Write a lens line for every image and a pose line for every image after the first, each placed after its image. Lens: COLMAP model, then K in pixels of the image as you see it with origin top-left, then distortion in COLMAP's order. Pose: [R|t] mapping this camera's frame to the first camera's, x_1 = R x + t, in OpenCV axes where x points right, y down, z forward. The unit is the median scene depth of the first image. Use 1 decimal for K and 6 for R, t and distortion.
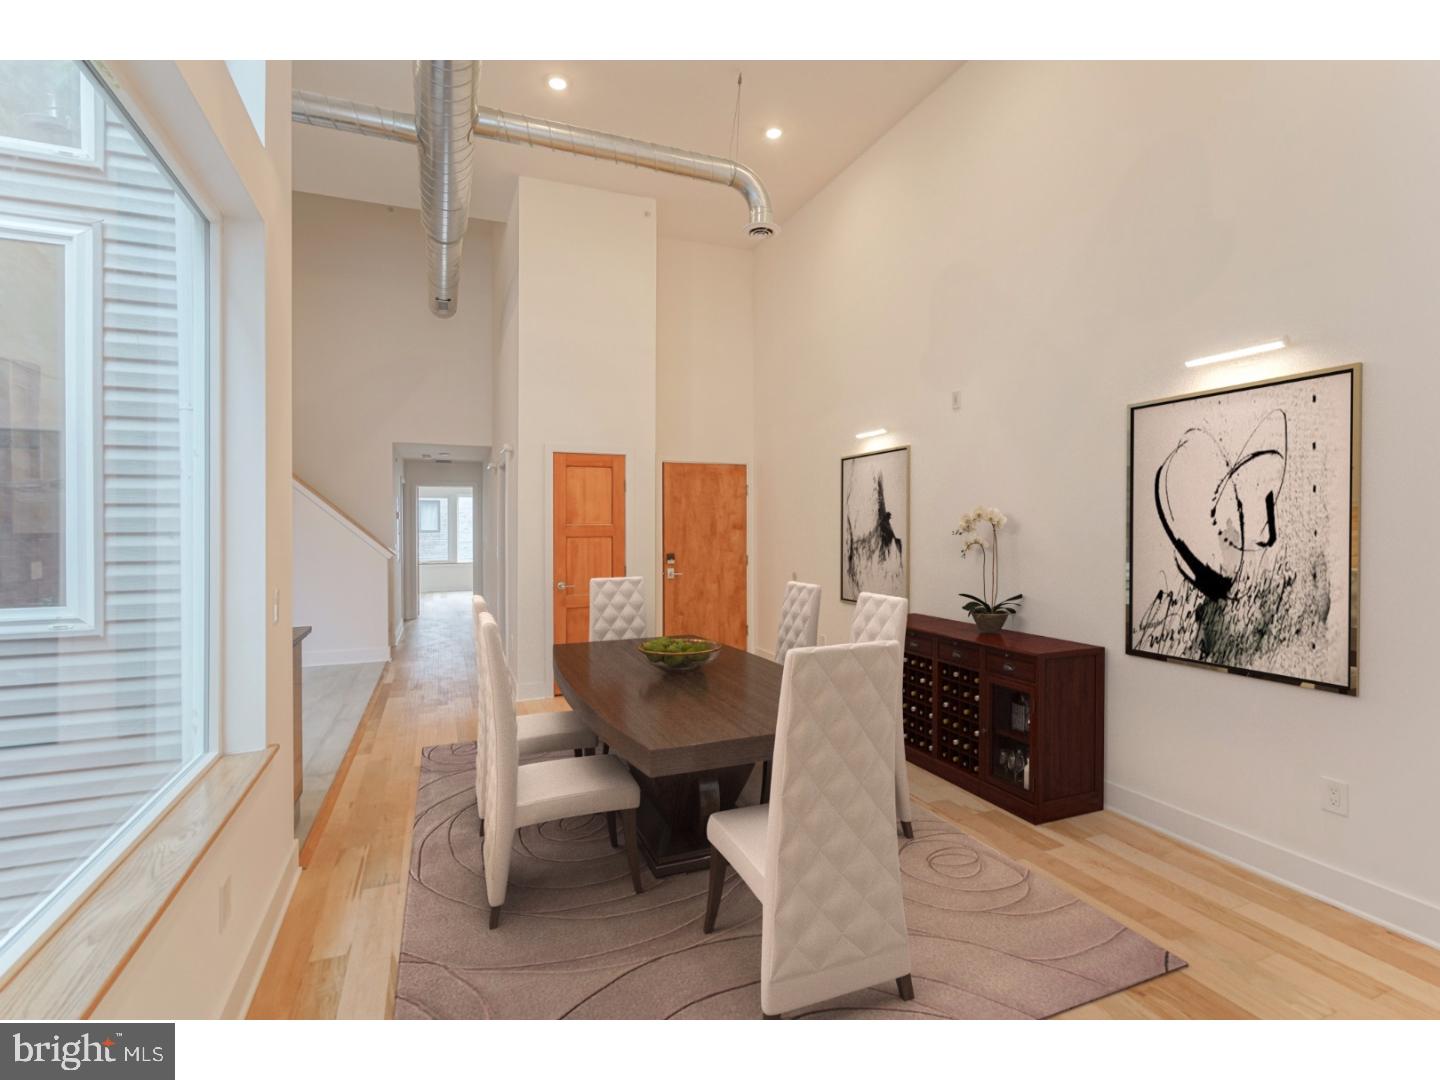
lens RADIAL K [[661.9, 0, 724.1], [0, 661.9, 527.9], [0, 0, 1]] dist [0.000671, 0.000125]
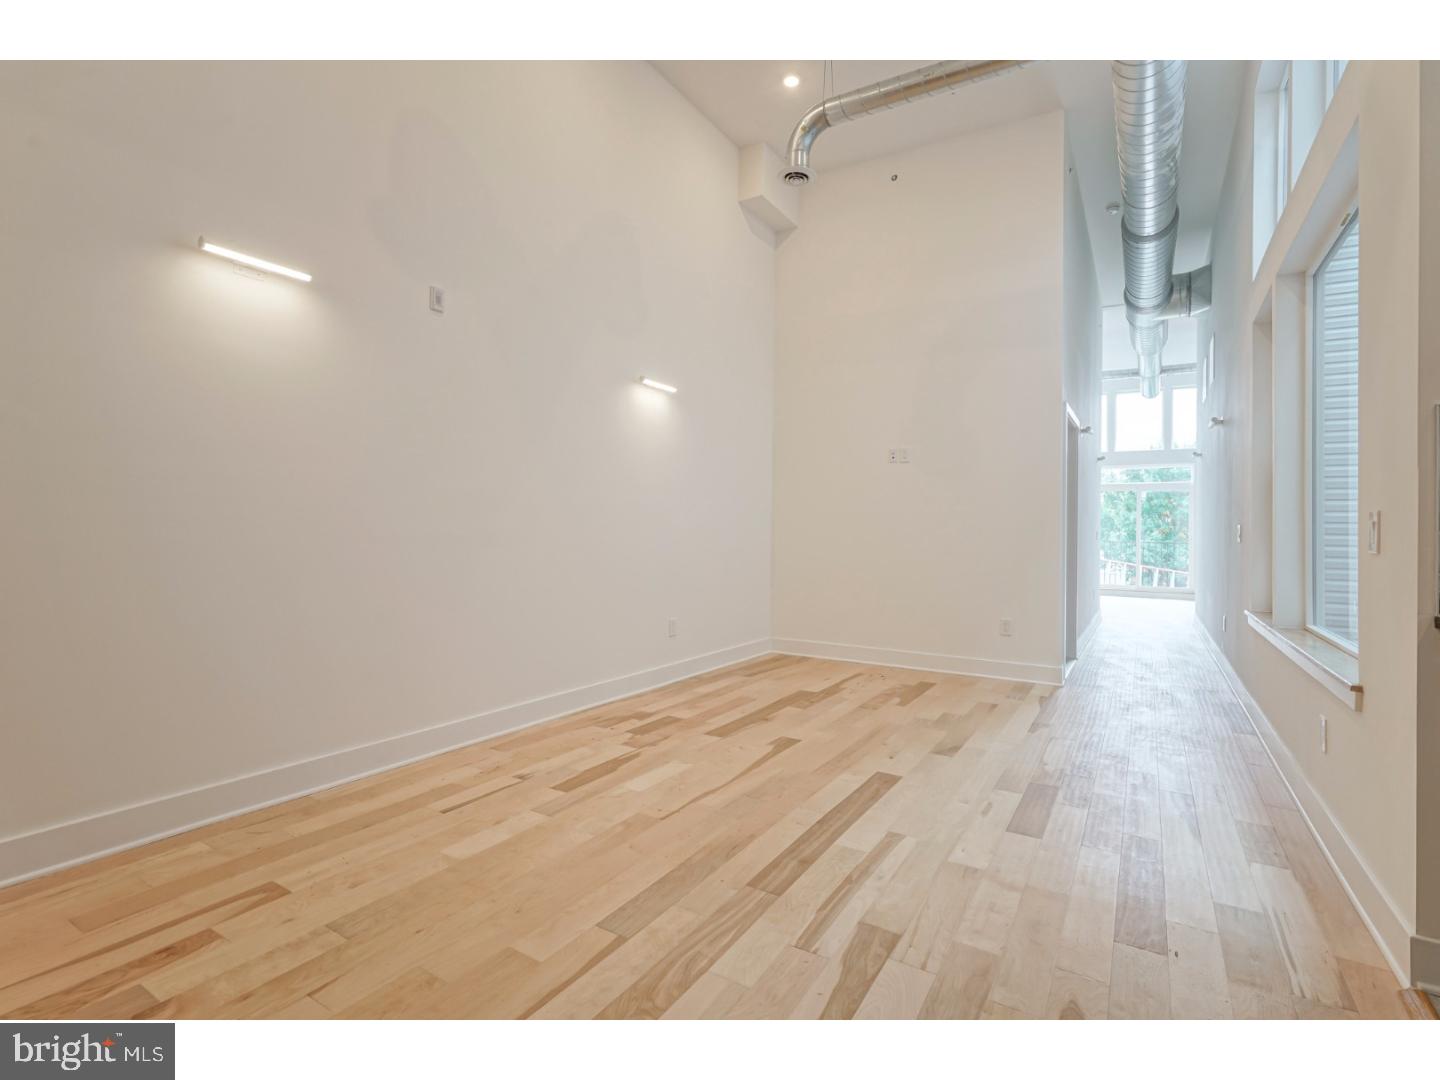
lens RADIAL K [[679.5, 0, 760.0], [0, 679.5, 525.7], [0, 0, 1]] dist [-0.000872, -0.000039]
pose [[-0.608215, 0.001506, 0.793771, -0.314145], [-0.008455, 0.999929, -0.008375, 0.043912], [-0.793727, -0.011805, -0.608159, 0.747285]]
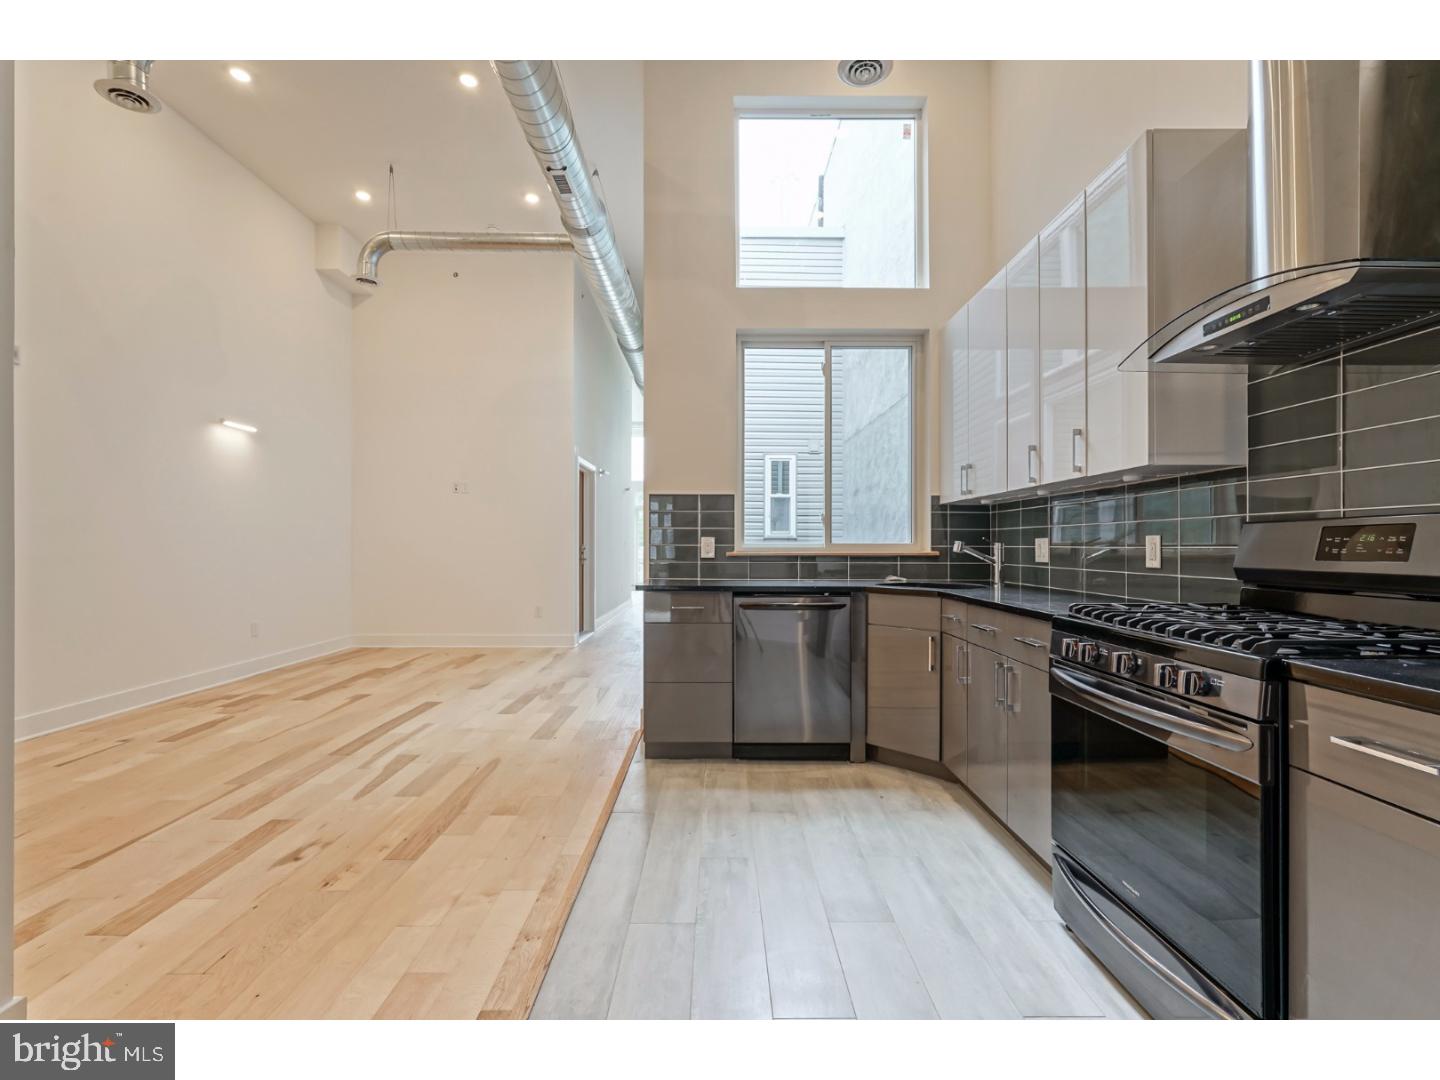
lens RADIAL K [[647.3, 0, 716.1], [0, 647.3, 541.2], [0, 0, 1]] dist [-0.001315, 0.000287]
pose [[-0.921850, 0.004390, 0.387521, -0.551729], [0.003700, 0.999990, -0.002528, 0.040500], [-0.387528, -0.000897, -0.921857, 0.917699]]
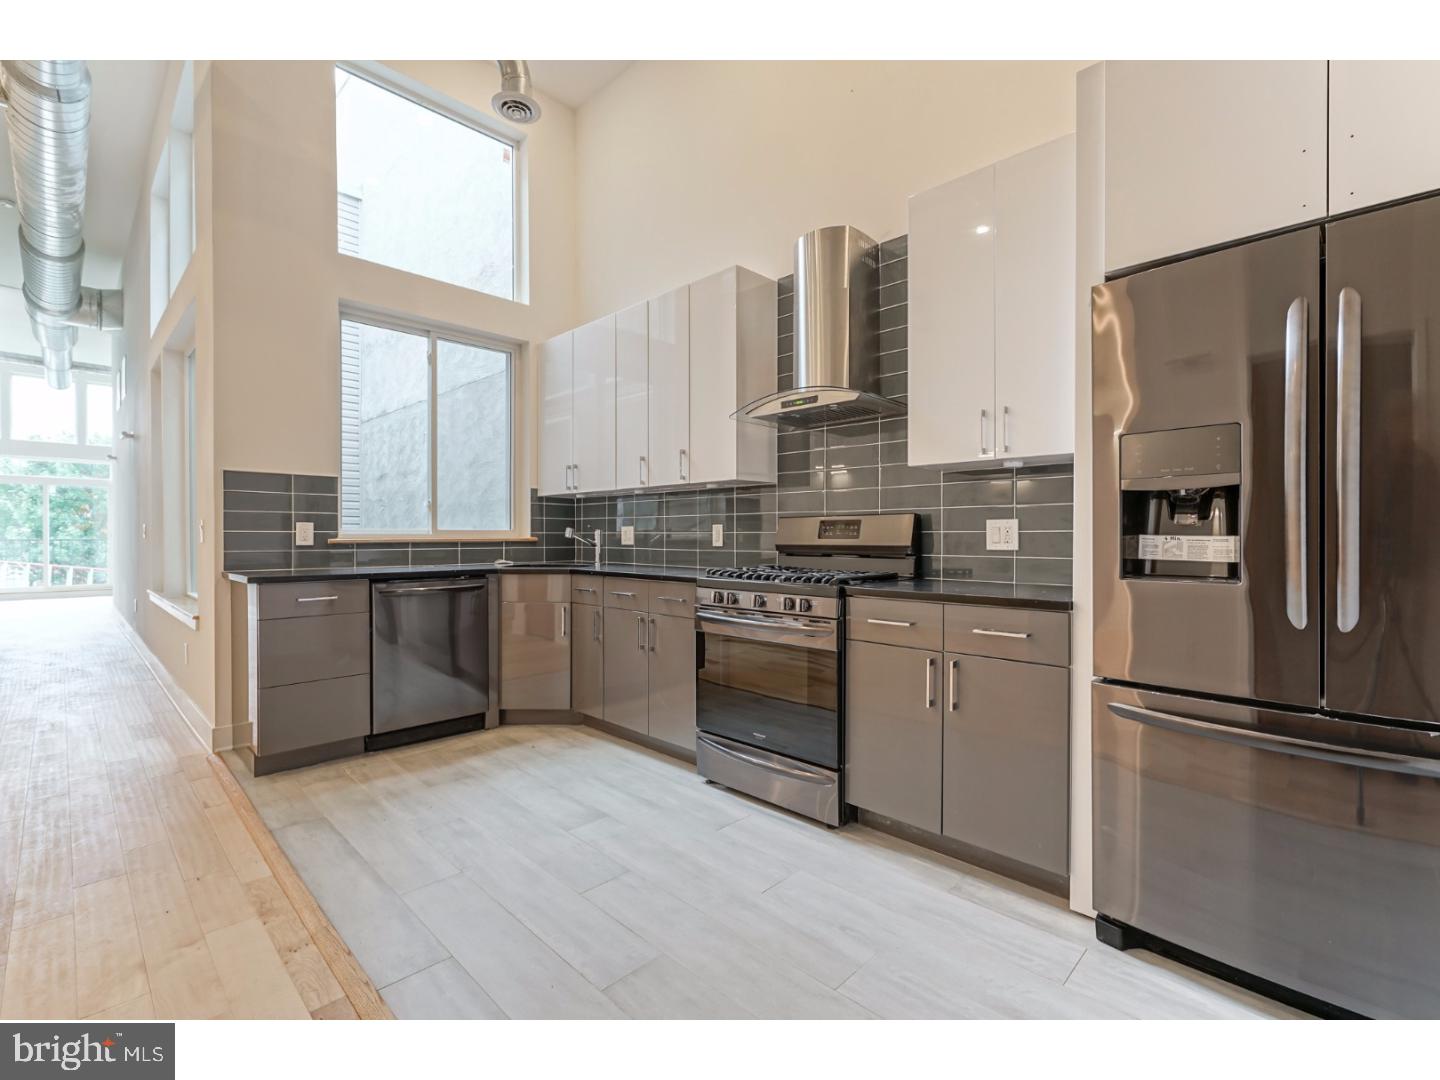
lens RADIAL K [[650.7, 0, 715.9], [0, 650.7, 538.4], [0, 0, 1]] dist [-0.001619, 0.000219]
pose [[-0.924585, 0.004860, -0.380944, -0.425089], [0.000553, 0.999935, 0.011415, 0.042498], [0.380975, 0.010344, -0.924527, 0.996699]]
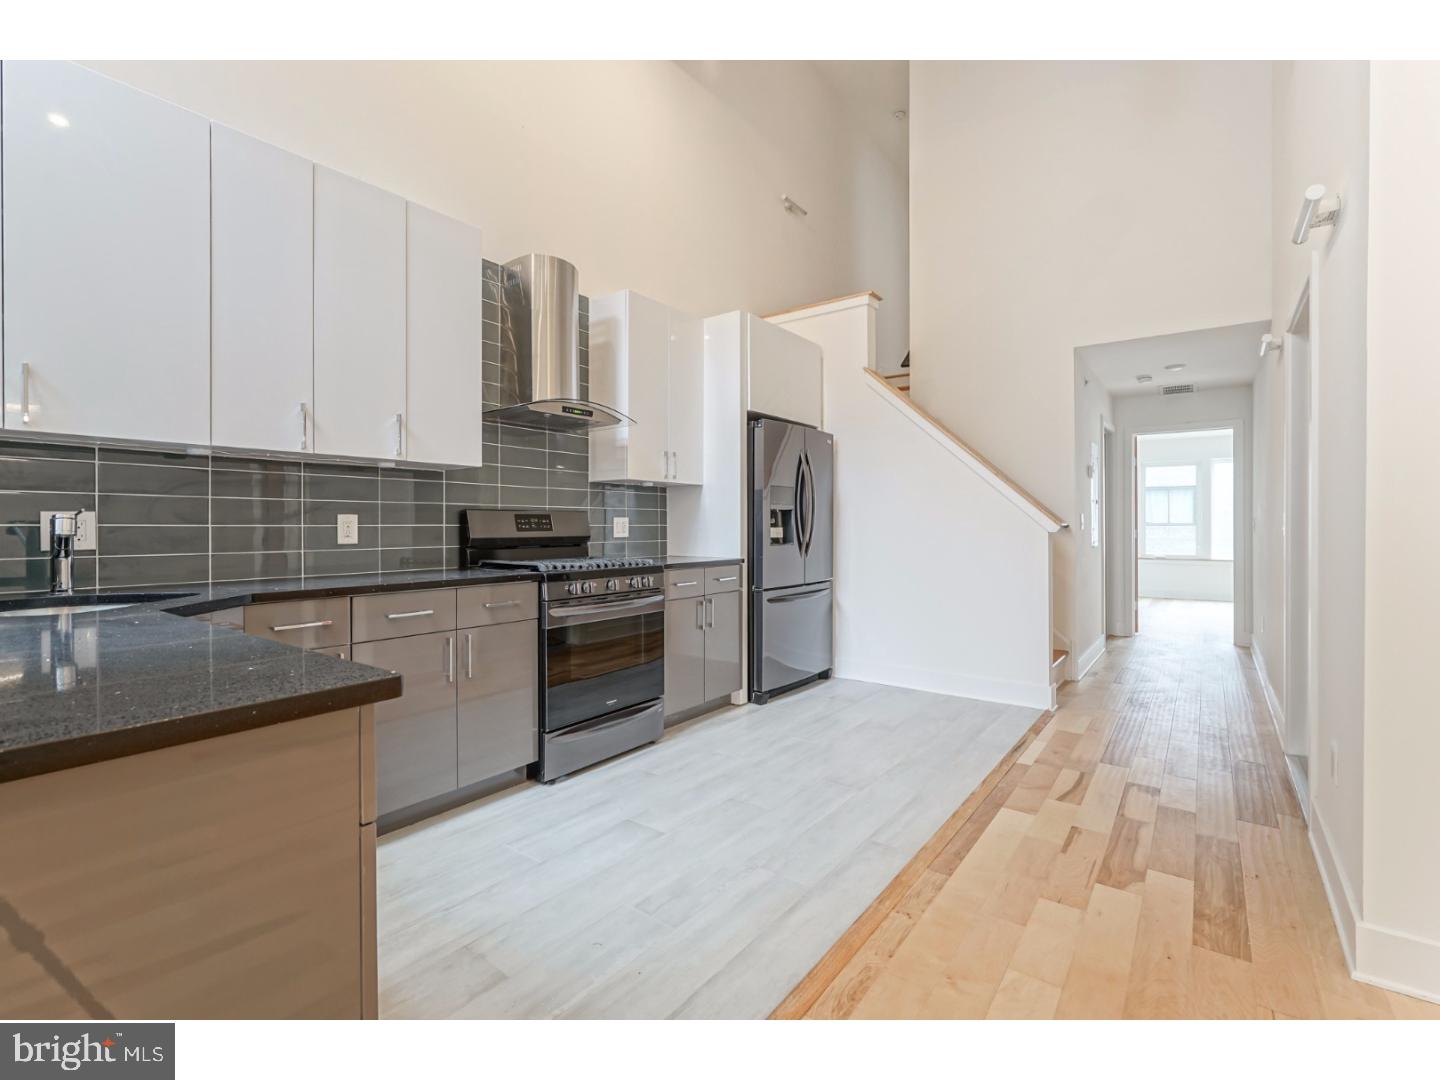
lens RADIAL K [[661.9, 0, 724.1], [0, 661.9, 527.9], [0, 0, 1]] dist [0.000671, 0.000125]
pose [[0.510795, 0.005148, -0.859687, -0.161763], [-0.004658, 0.999984, 0.003220, 0.043031], [0.859690, 0.002360, 0.510811, 0.474738]]
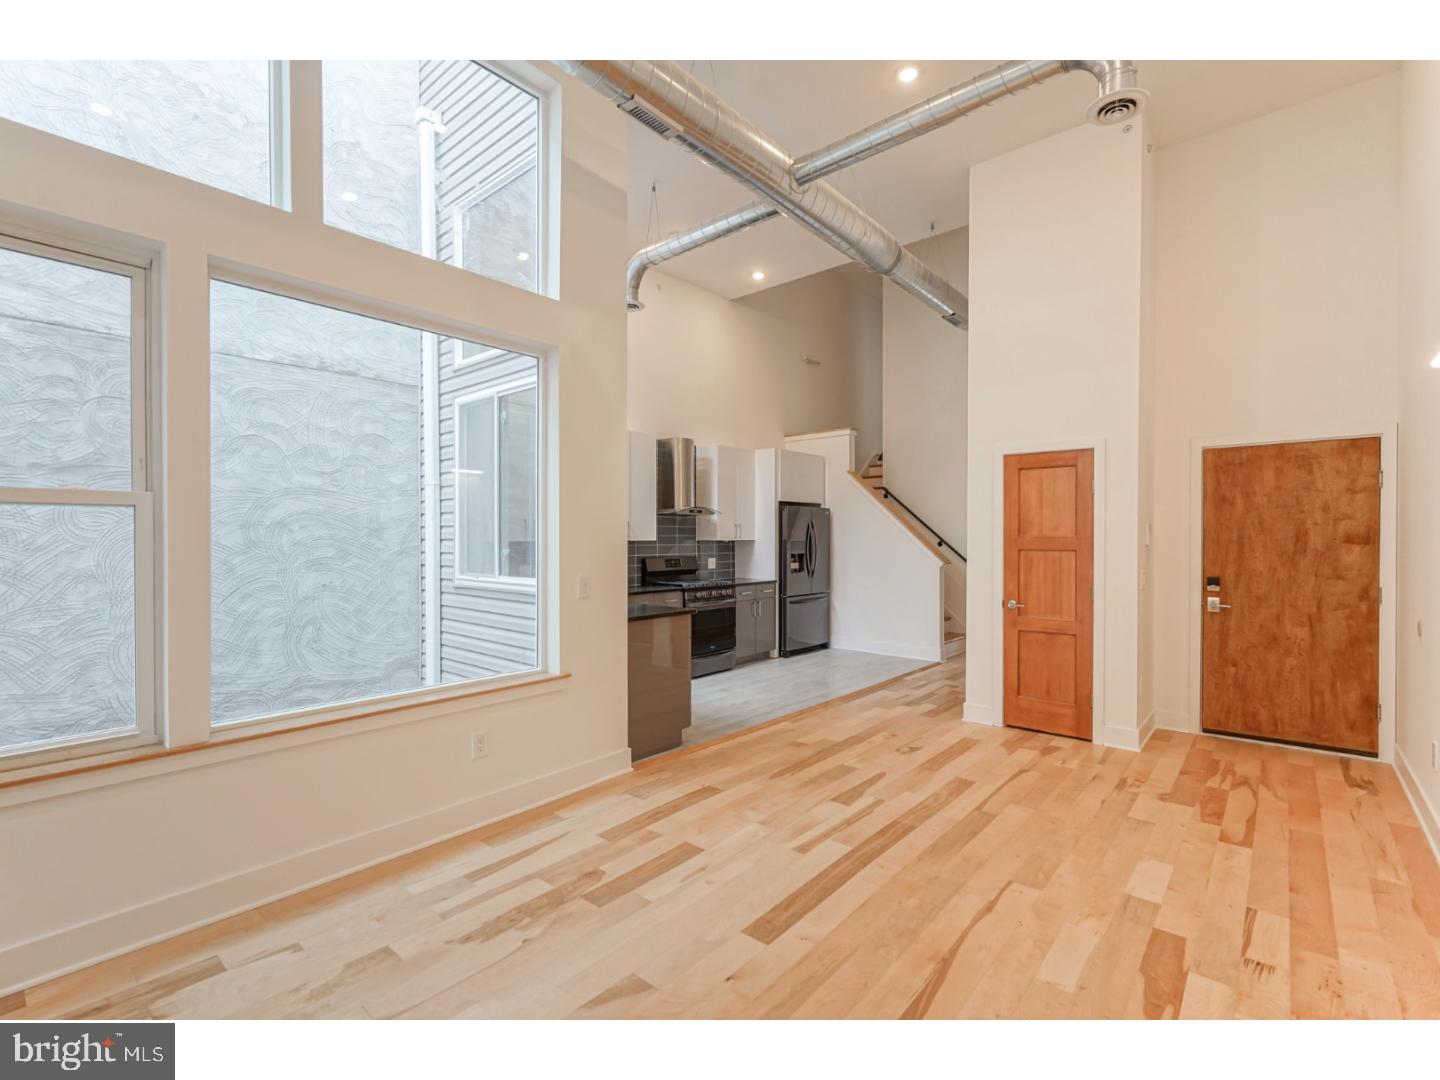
lens RADIAL K [[667.2, 0, 739.6], [0, 667.2, 544.2], [0, 0, 1]] dist [-0.002952, -0.000074]
pose [[0.459835, 0.012208, -0.887920, 0.315503], [-0.006033, 0.999925, 0.010623, -0.000654], [0.887984, 0.000471, 0.459875, 0.215315]]
